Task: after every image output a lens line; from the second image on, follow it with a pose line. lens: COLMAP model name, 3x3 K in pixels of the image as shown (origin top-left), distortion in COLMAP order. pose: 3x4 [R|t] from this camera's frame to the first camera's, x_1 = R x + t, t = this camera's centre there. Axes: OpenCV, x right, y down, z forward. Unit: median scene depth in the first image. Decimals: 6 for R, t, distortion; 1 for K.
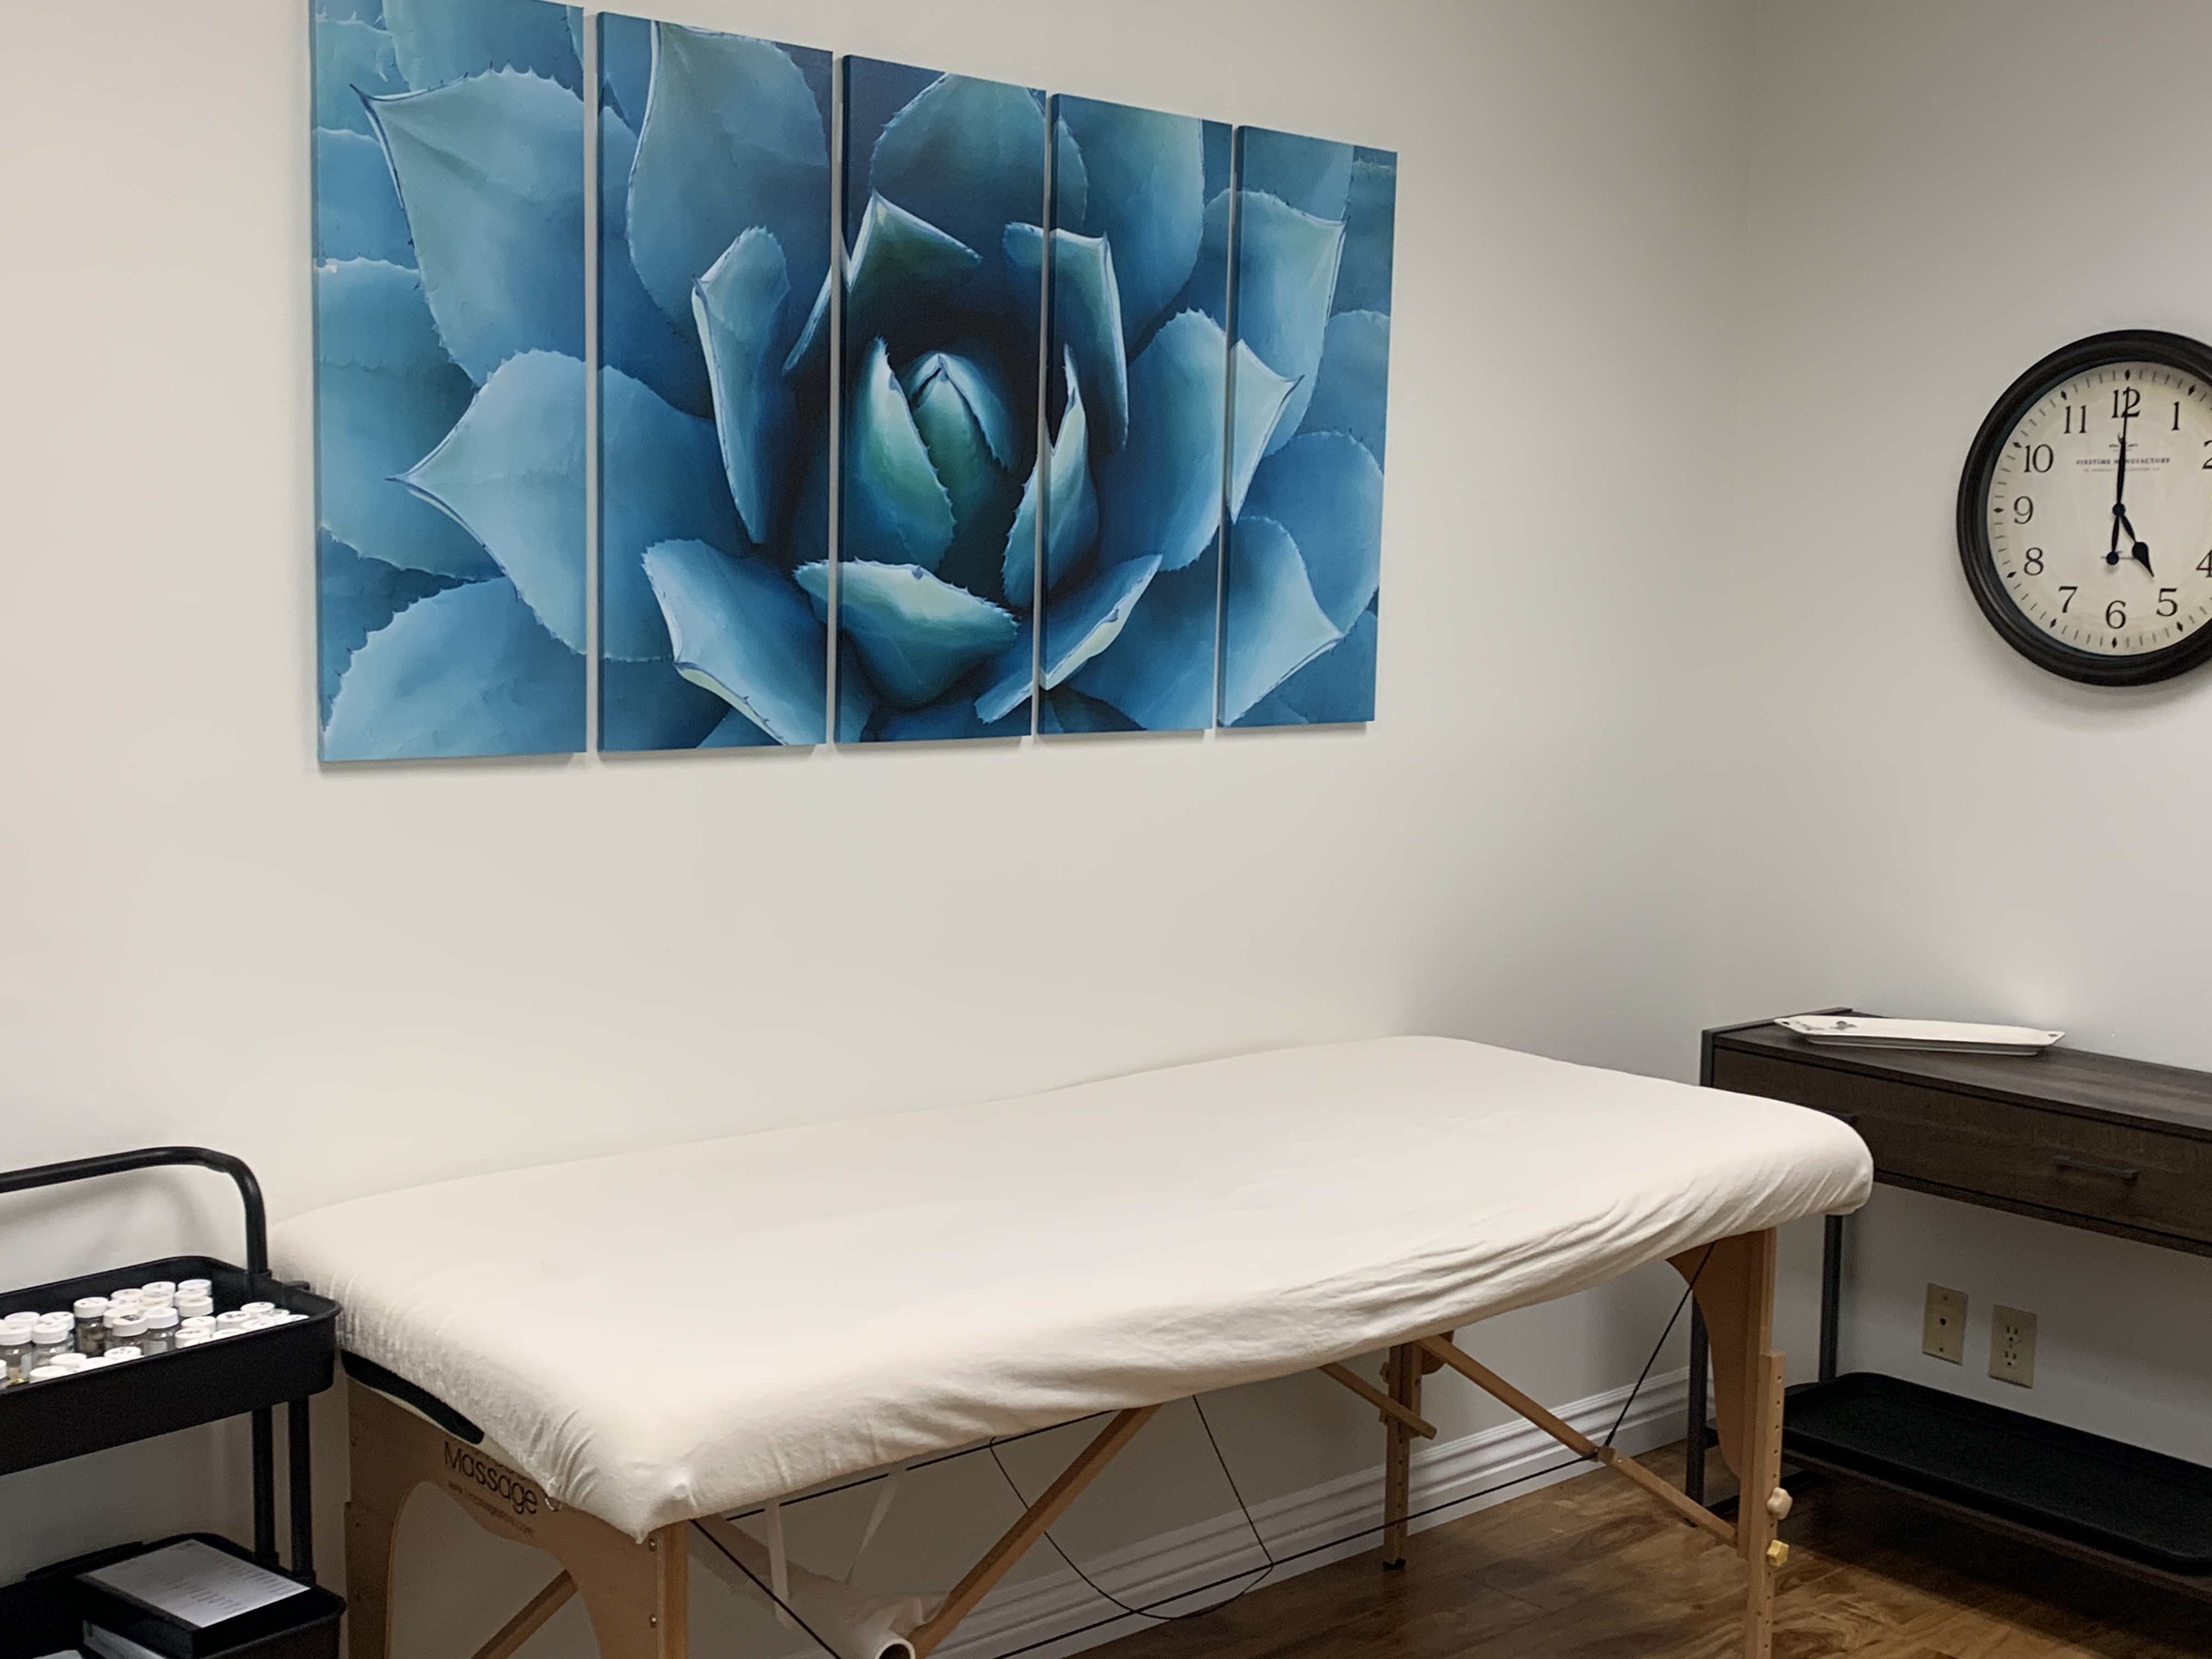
lens RADIAL K [[2547.1, 0, 1099.8], [0, 2547.1, 821.8], [0, 0, 1]] dist [0.011938, 0.000000]
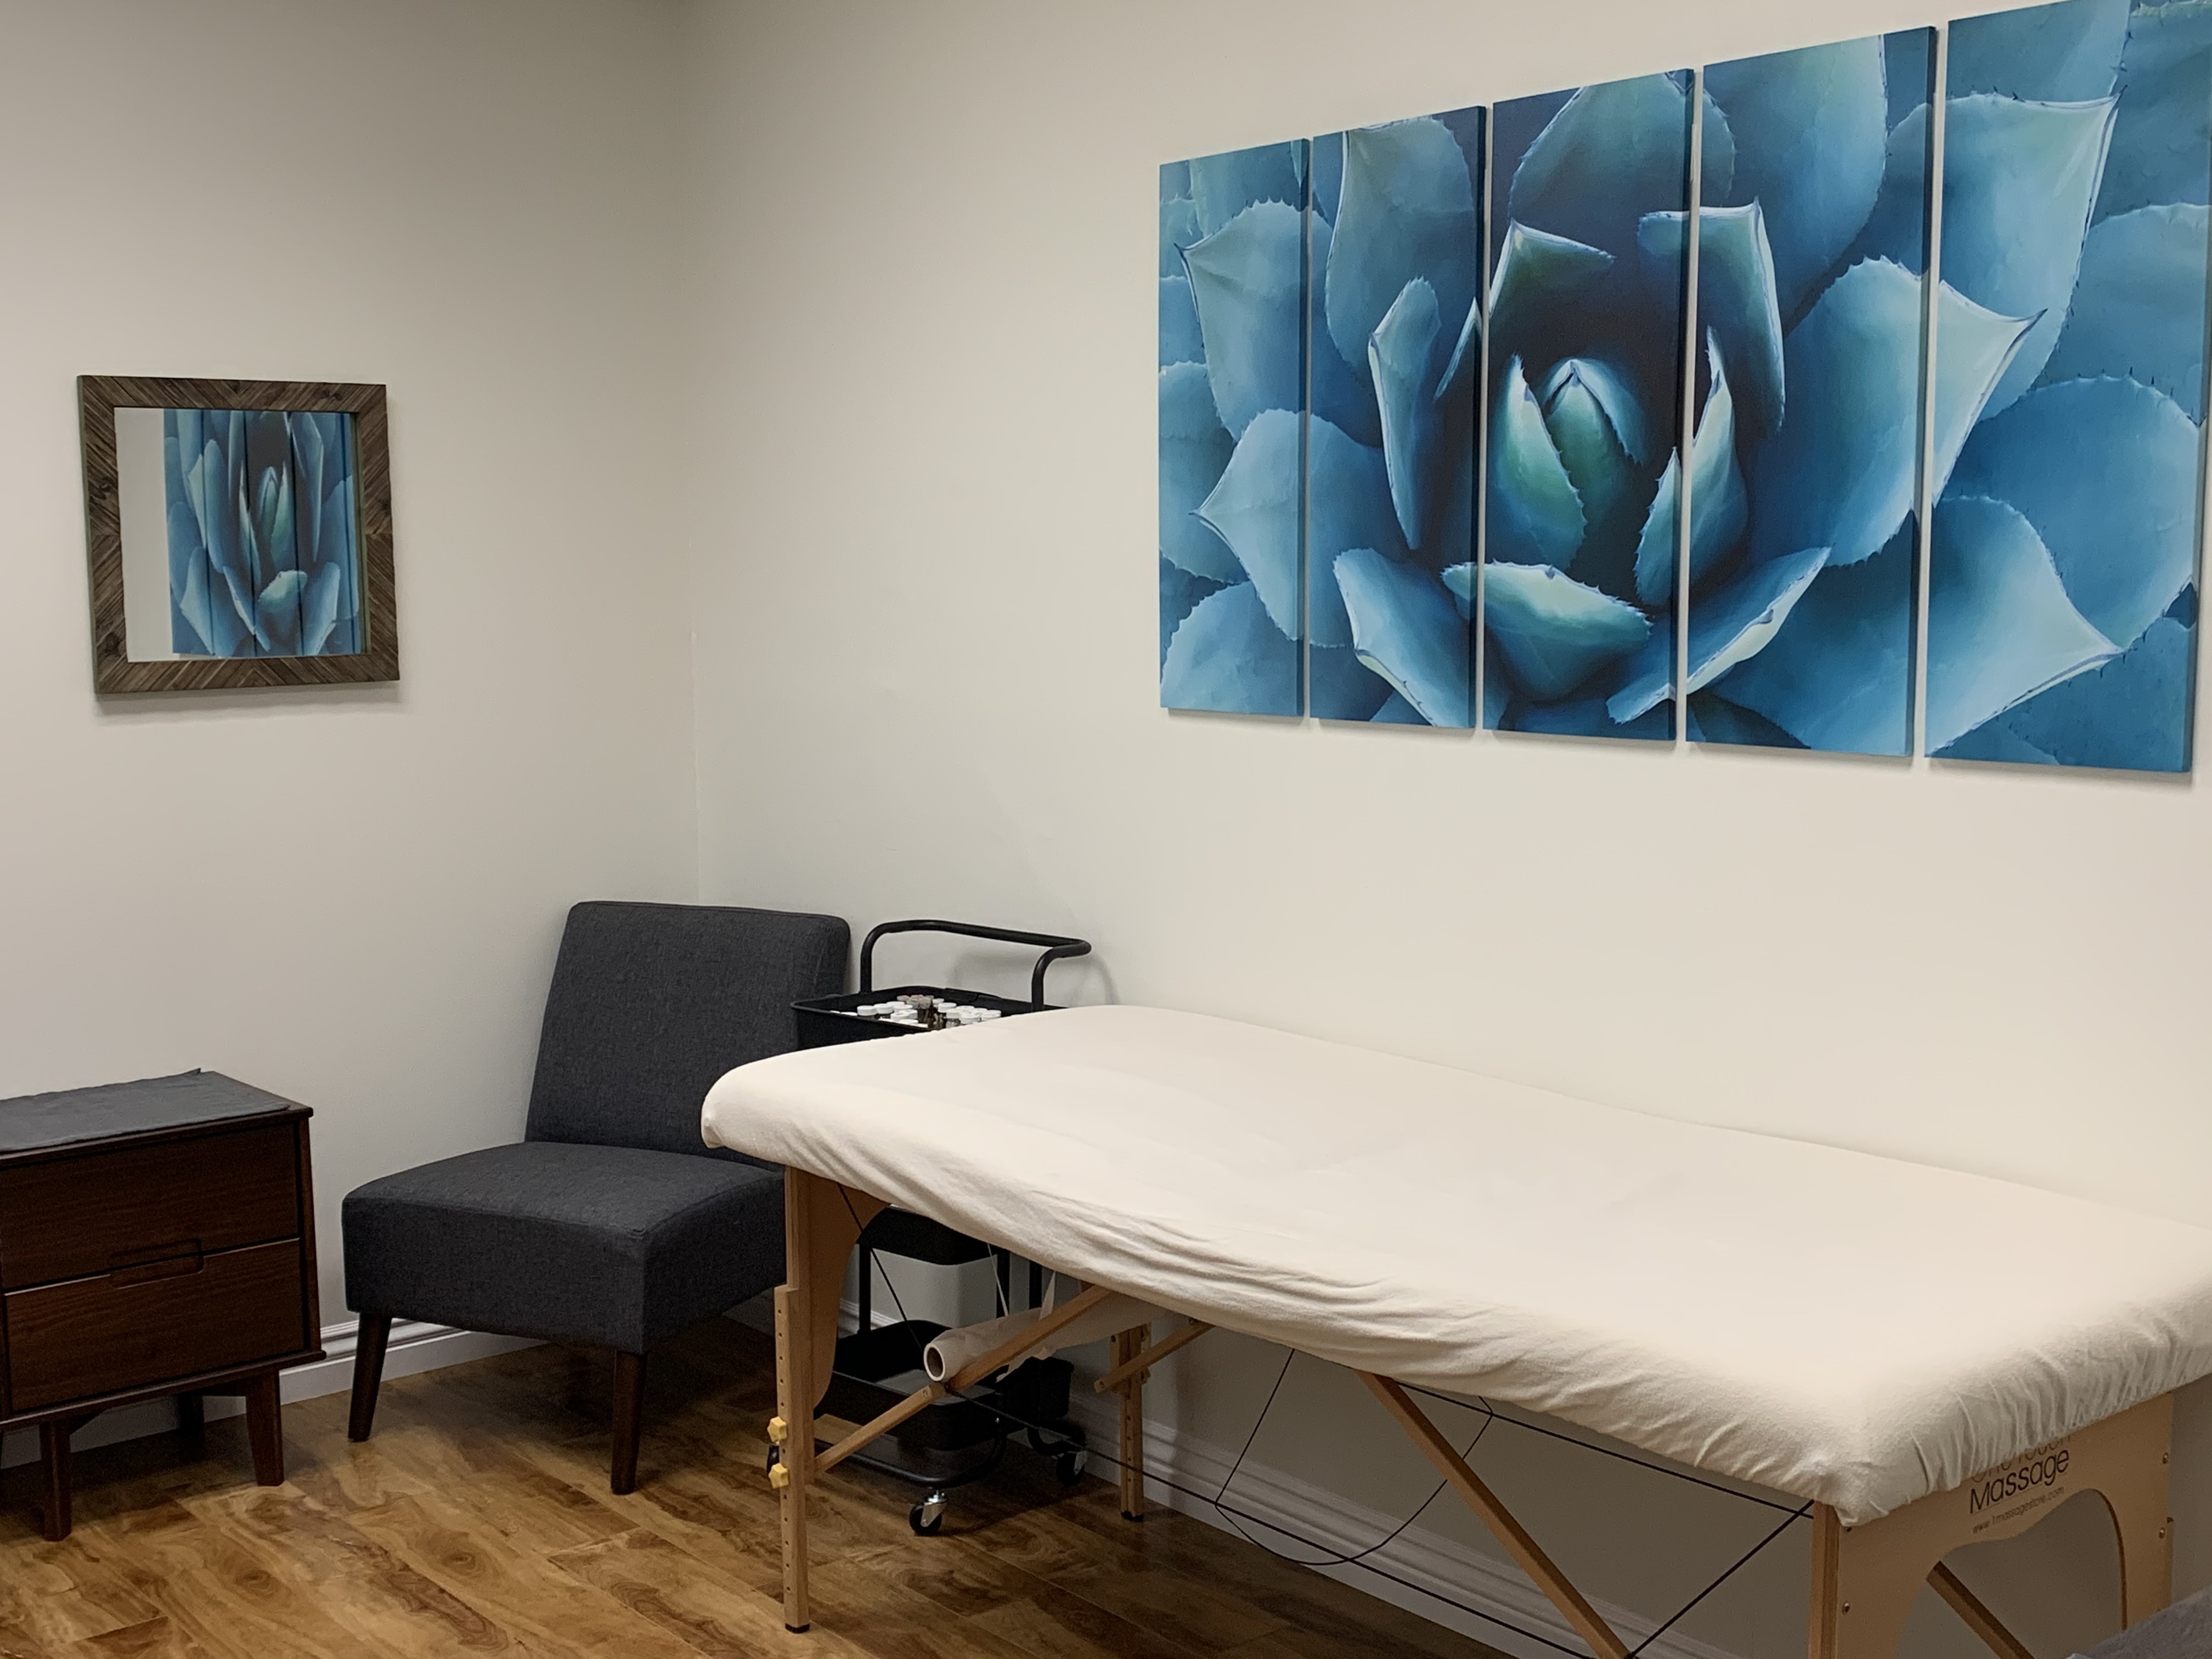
lens RADIAL K [[2547.1, 0, 1091.4], [0, 2547.1, 836.3], [0, 0, 1]] dist [0.011938, 0.000000]
pose [[-0.030737, 0.086138, -0.995809, 1.028568], [-0.099135, 0.991105, 0.088791, -0.067552], [0.994599, 0.101449, -0.021924, 0.882146]]
